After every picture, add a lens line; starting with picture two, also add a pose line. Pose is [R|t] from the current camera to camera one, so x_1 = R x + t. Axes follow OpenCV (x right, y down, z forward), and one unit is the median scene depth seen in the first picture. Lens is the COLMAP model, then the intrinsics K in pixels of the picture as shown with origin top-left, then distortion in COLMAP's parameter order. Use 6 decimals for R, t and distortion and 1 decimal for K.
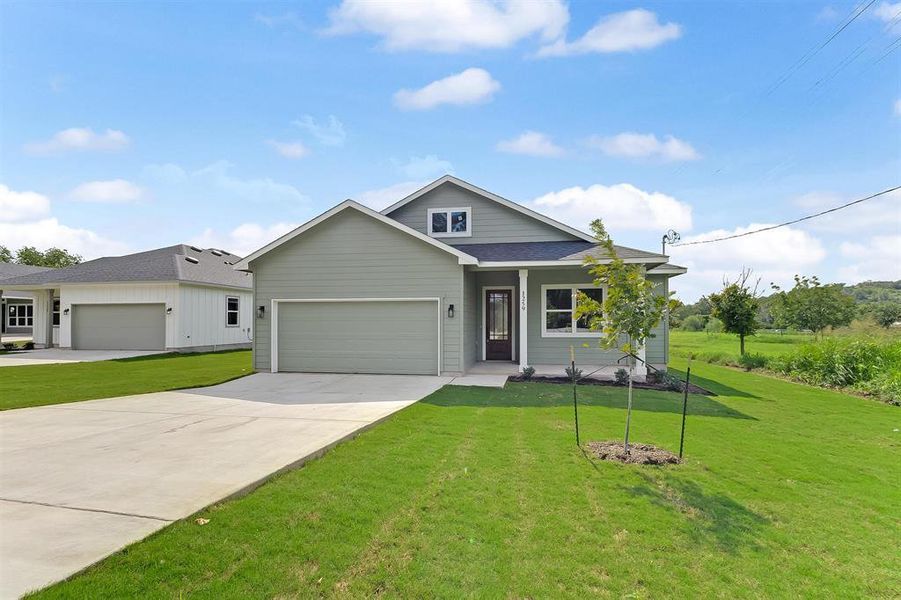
lens RADIAL K [[416.8, 0, 454.0], [0, 416.8, 309.6], [0, 0, 1]] dist [0.006723, 0.000971]
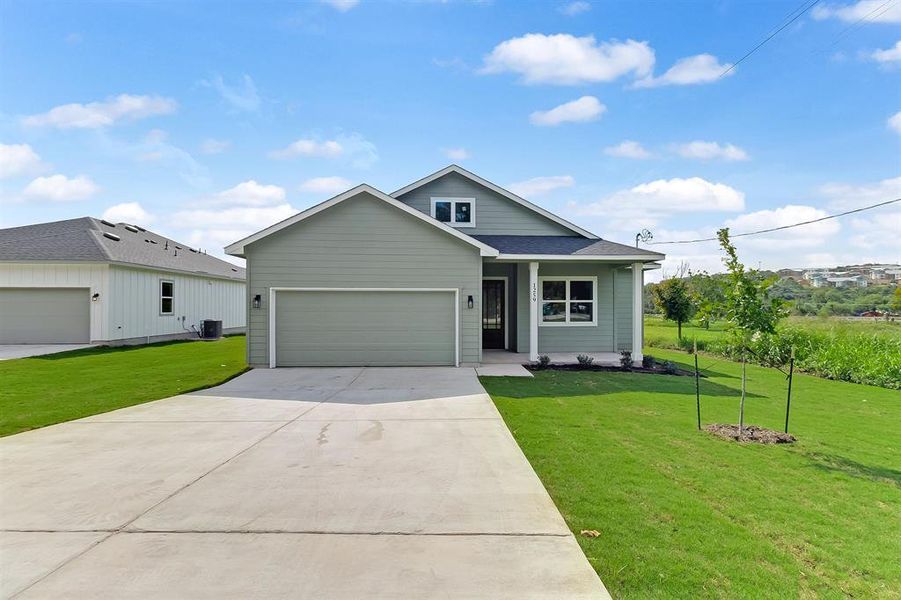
lens RADIAL K [[417.8, 0, 450.5], [0, 417.8, 300.0], [0, 0, 1]] dist [0.007675, 0.000345]
pose [[0.975732, 0.005273, 0.218906, -0.246747], [-0.008532, 0.999866, 0.013942, -0.013555], [-0.218803, -0.015472, 0.975646, 0.021979]]
